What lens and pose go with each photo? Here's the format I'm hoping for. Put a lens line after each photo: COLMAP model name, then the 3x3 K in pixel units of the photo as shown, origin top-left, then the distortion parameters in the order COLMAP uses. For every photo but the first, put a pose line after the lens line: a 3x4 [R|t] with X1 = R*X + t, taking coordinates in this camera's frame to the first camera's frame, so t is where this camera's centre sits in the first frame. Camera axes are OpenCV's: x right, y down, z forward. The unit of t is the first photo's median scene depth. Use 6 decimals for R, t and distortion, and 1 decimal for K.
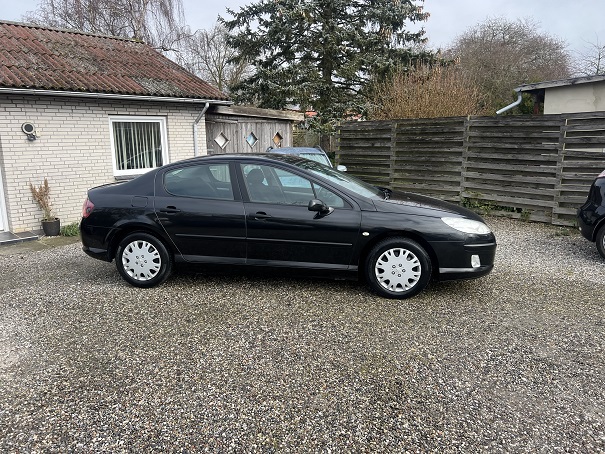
lens RADIAL K [[460.8, 0, 302.5], [0, 460.8, 227.0], [0, 0, 1]] dist [0.039198, -0.007506]
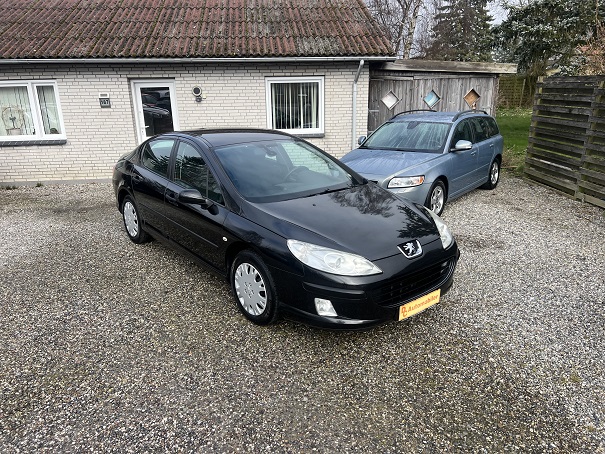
lens RADIAL K [[460.8, 0, 302.5], [0, 460.8, 227.0], [0, 0, 1]] dist [0.039198, -0.007506]
pose [[0.751558, 0.197100, -0.629534, 0.340832], [-0.123506, 0.979487, 0.159222, -0.070002], [0.648003, -0.041913, 0.760484, 0.190960]]
